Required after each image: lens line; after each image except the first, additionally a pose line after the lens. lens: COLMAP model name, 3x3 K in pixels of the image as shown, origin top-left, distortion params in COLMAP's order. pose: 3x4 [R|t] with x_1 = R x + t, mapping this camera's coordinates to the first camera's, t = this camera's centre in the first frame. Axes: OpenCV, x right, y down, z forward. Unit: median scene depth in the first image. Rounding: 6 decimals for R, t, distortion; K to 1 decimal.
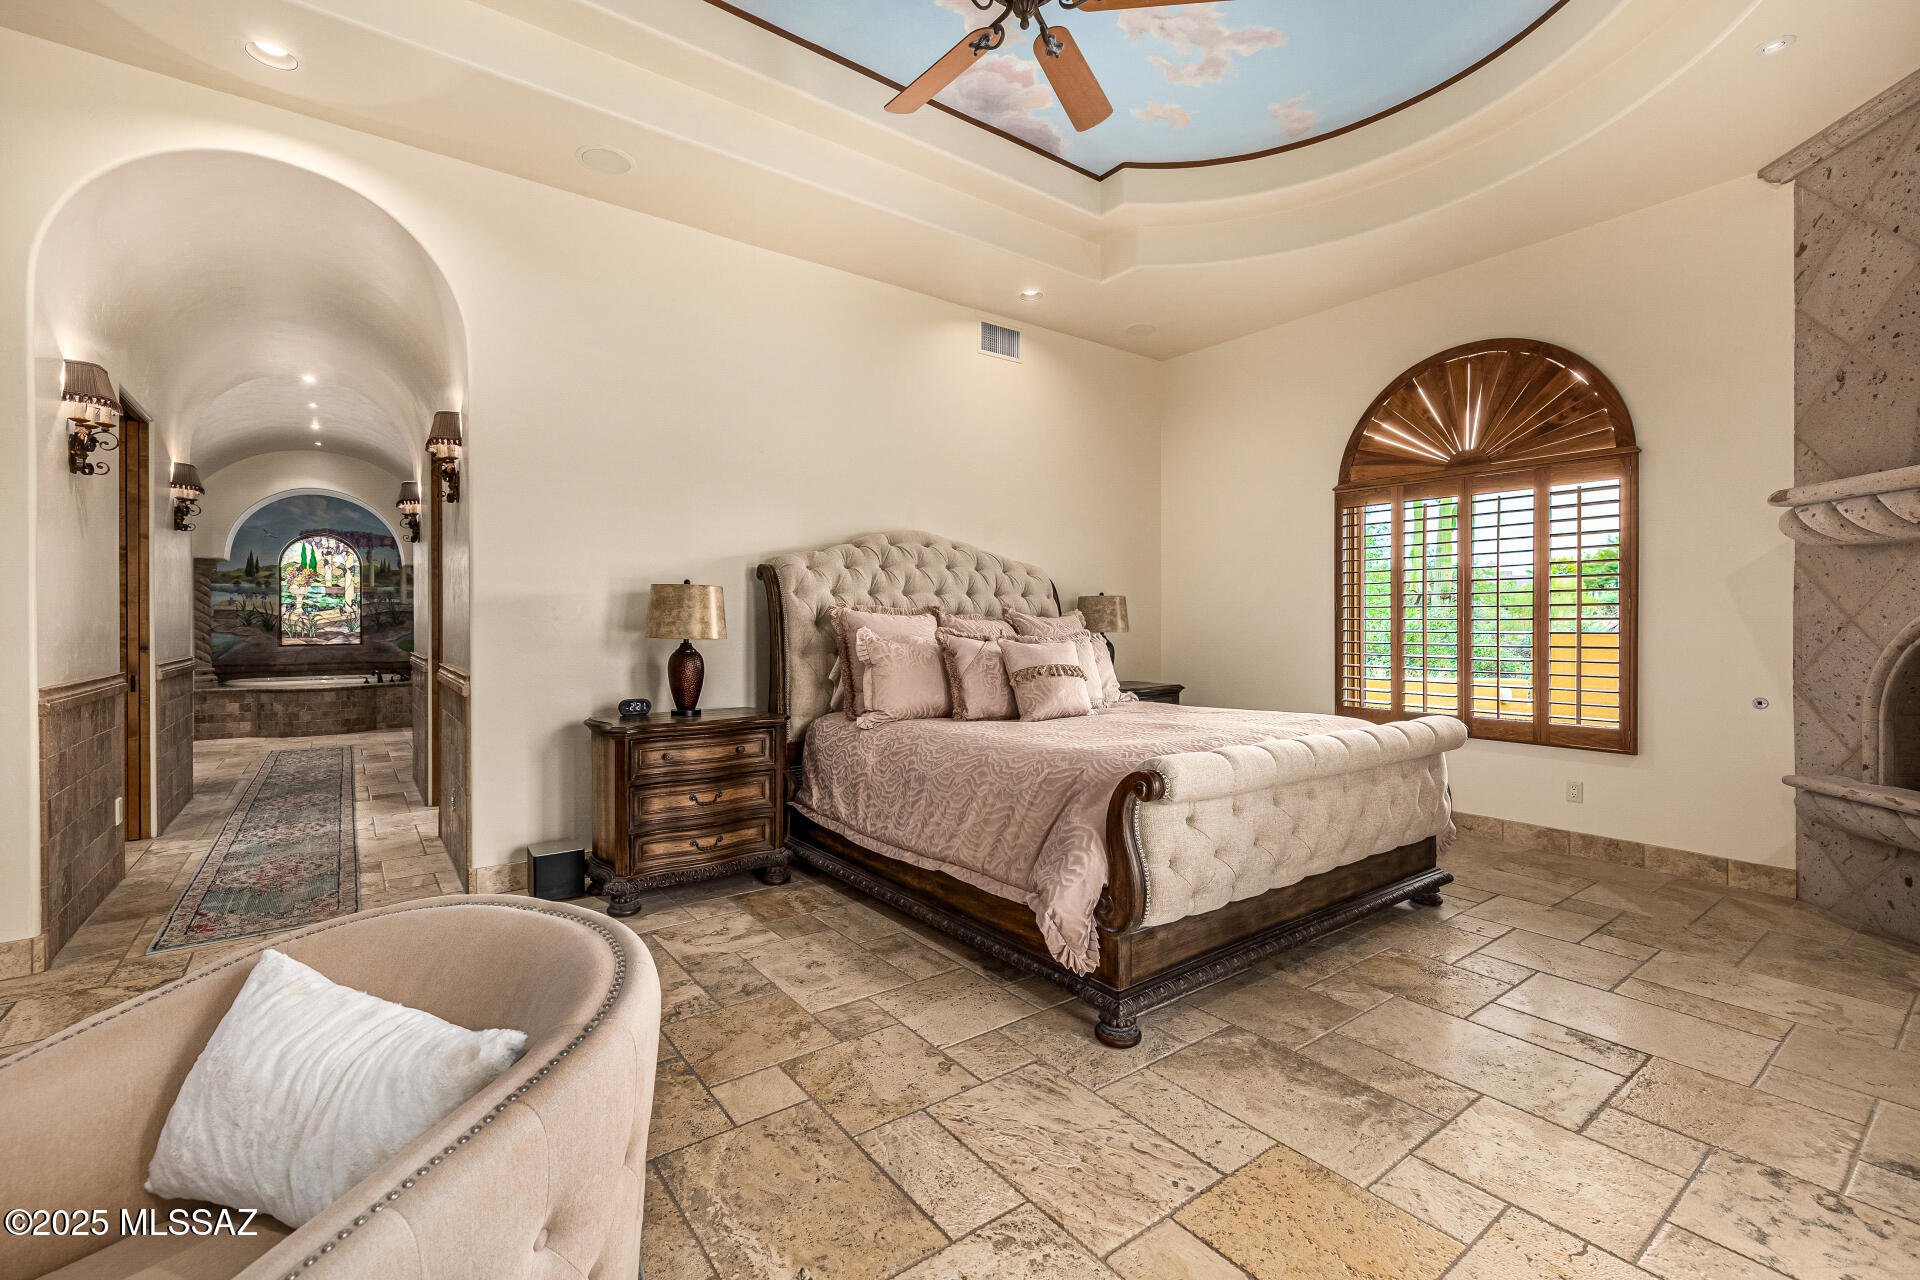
lens RADIAL K [[806.4, 0, 952.2], [0, 806.4, 627.8], [0, 0, 1]] dist [0.000188, 0.000976]
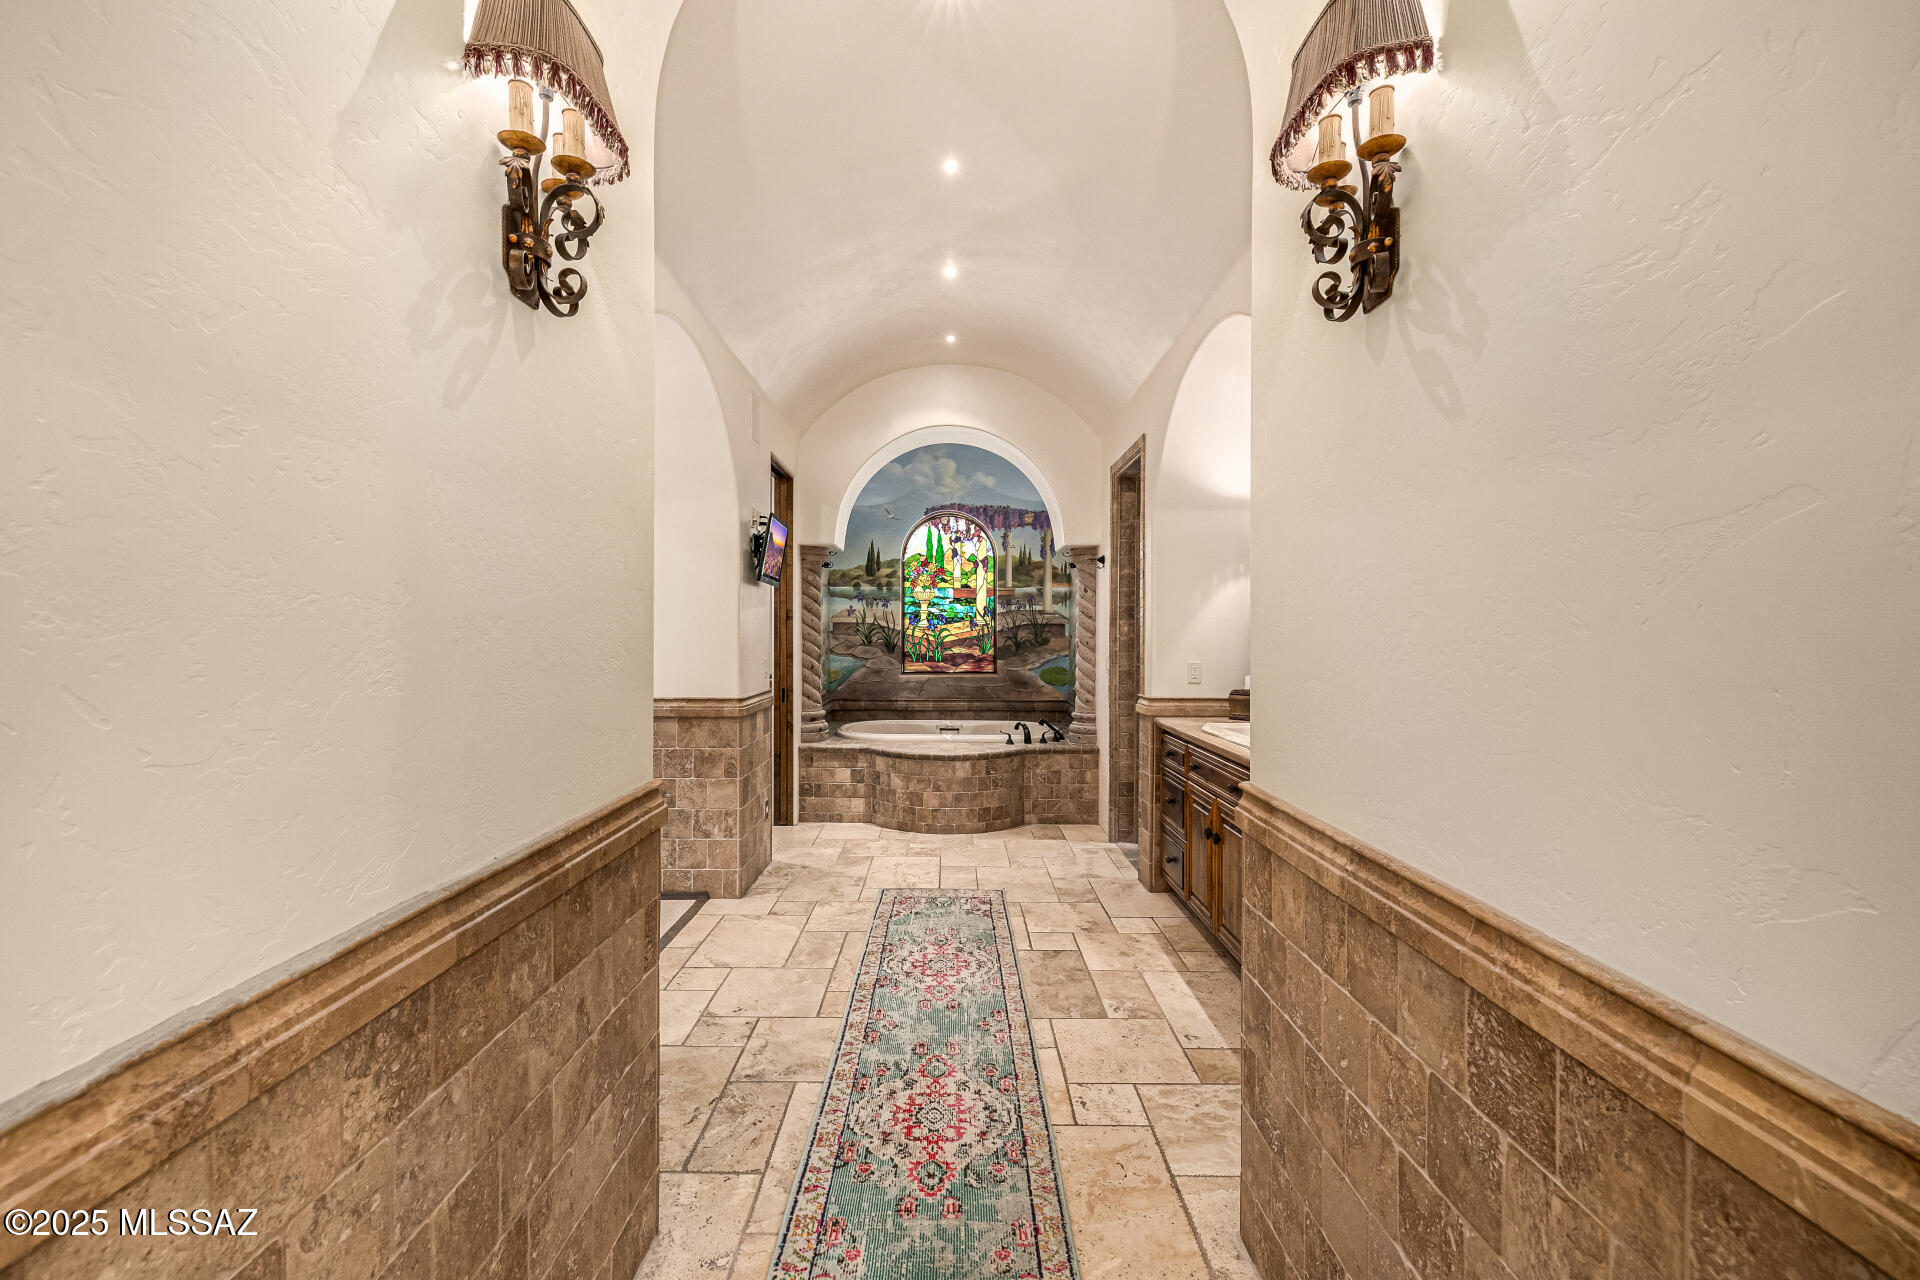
lens RADIAL K [[806.4, 0, 957.4], [0, 806.4, 632.6], [0, 0, 1]] dist [0.000188, 0.000976]
pose [[0.803813, 0.004829, -0.594863, -0.396220], [-0.006773, 0.999977, -0.001034, -0.013667], [0.594844, 0.004860, 0.803827, 0.487754]]
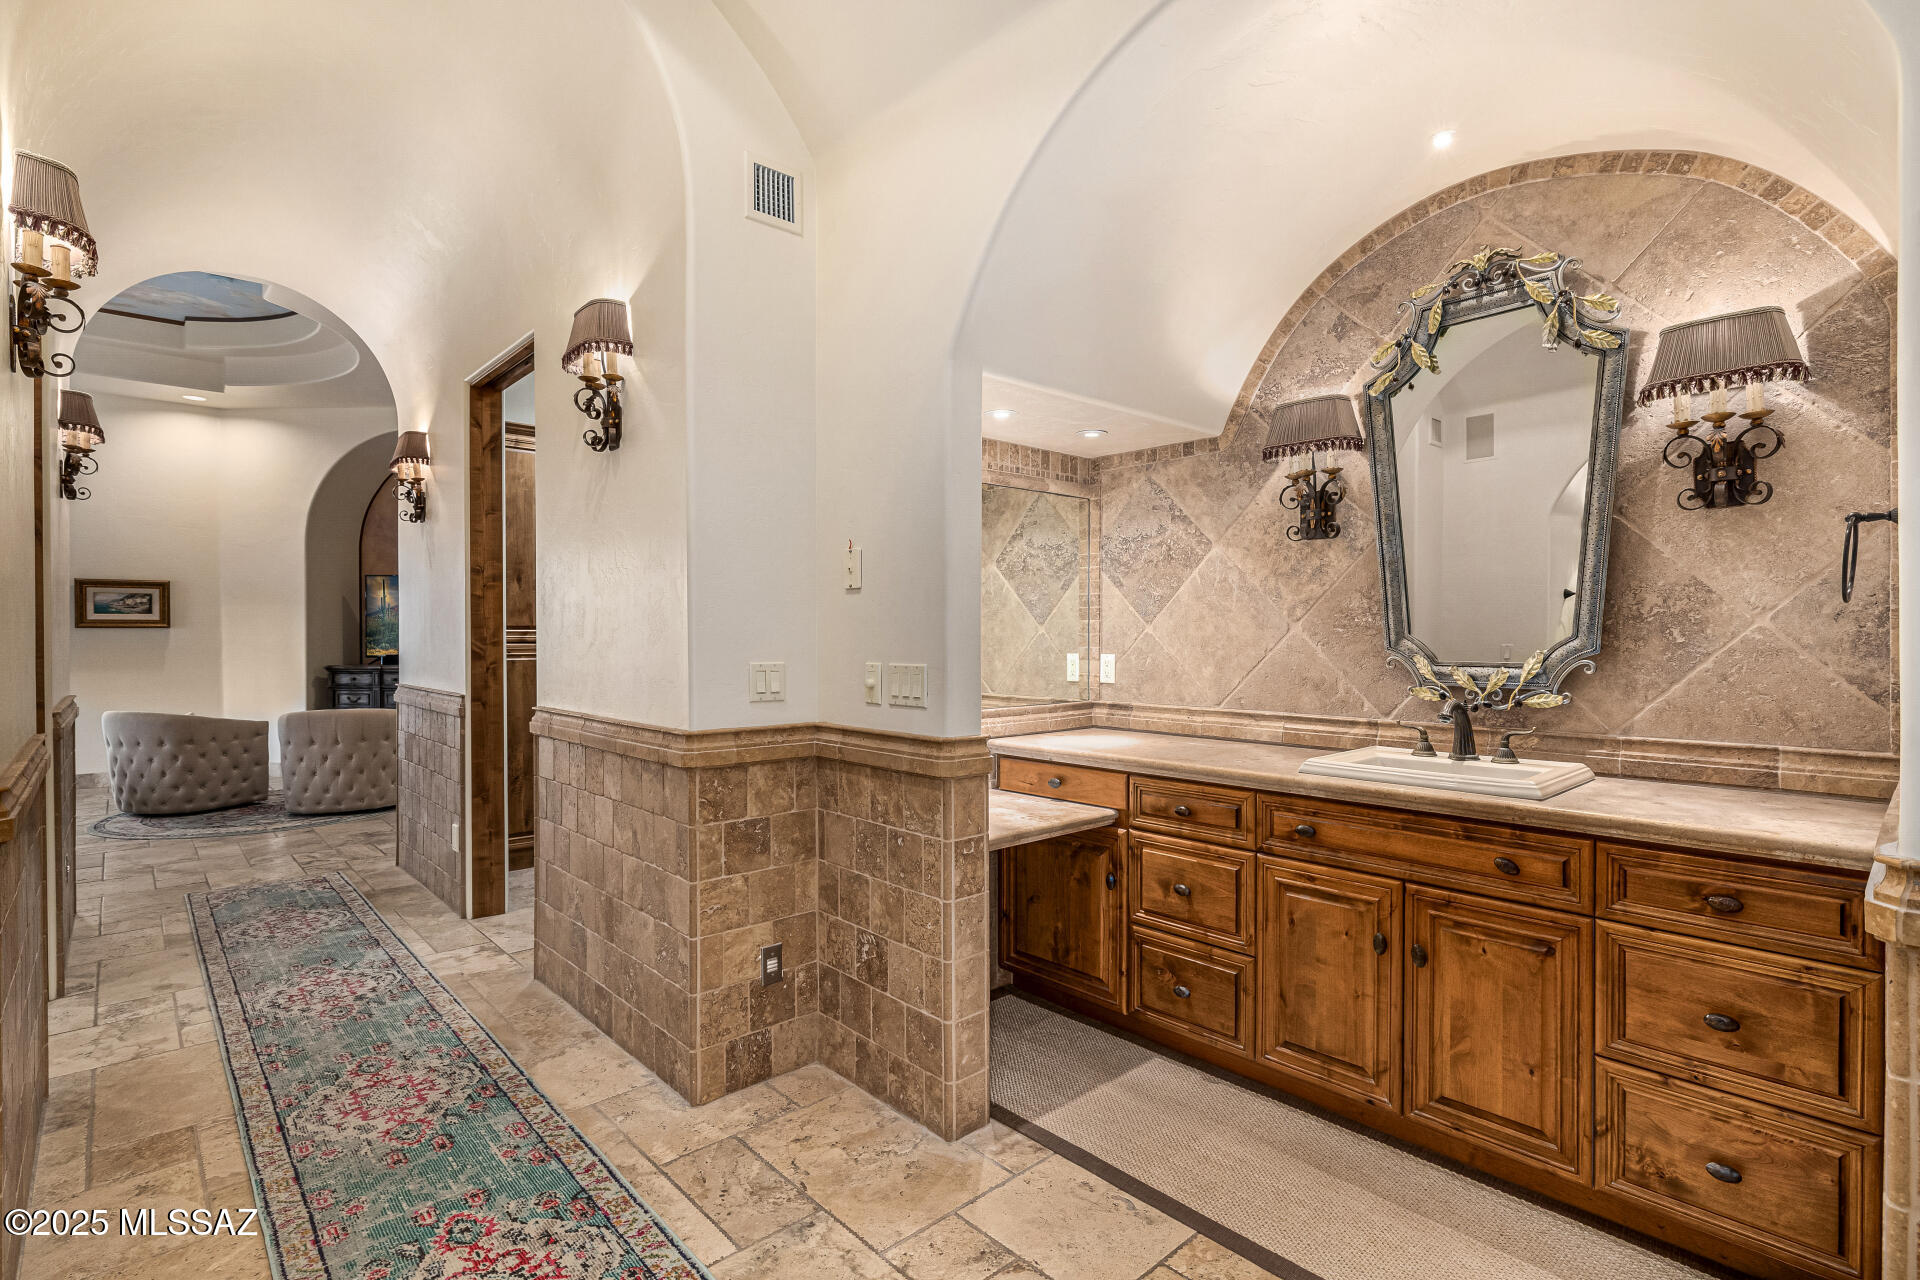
lens RADIAL K [[914.8, 0, 950.1], [0, 914.8, 644.4], [0, 0, 1]] dist [-0.005073, 0.000743]
pose [[-0.995834, 0.004609, -0.091063, -0.612325], [0.003194, 0.999872, 0.015684, -0.007719], [0.091124, 0.015328, -0.995722, 0.858183]]
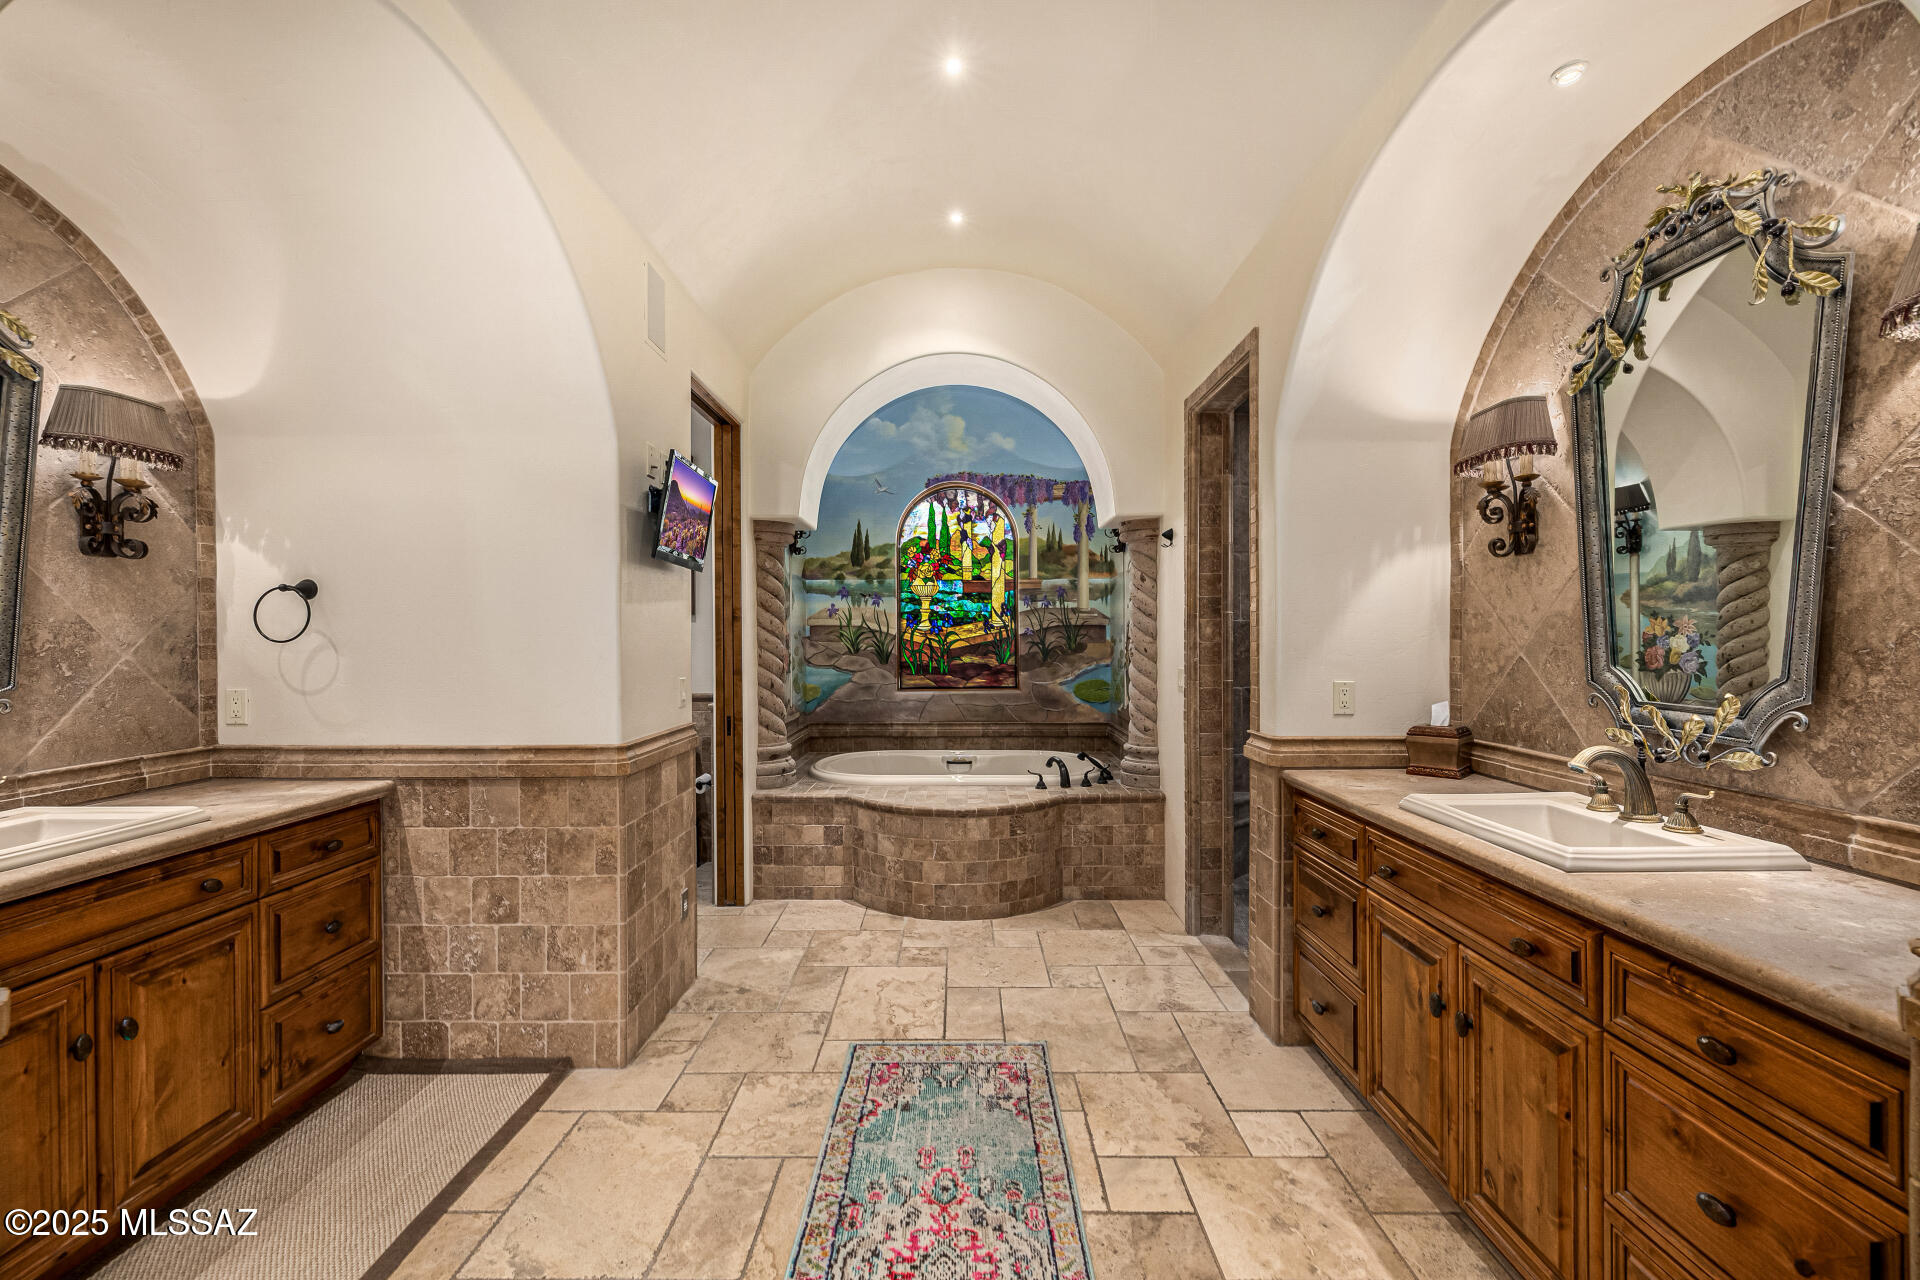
lens RADIAL K [[806.4, 0, 963.0], [0, 806.4, 637.7], [0, 0, 1]] dist [0.000188, 0.000976]
pose [[0.800465, -0.000406, -0.599380, -0.491604], [0.000759, 1.000000, 0.000336, -0.014249], [0.599379, -0.000724, 0.800465, 0.615483]]
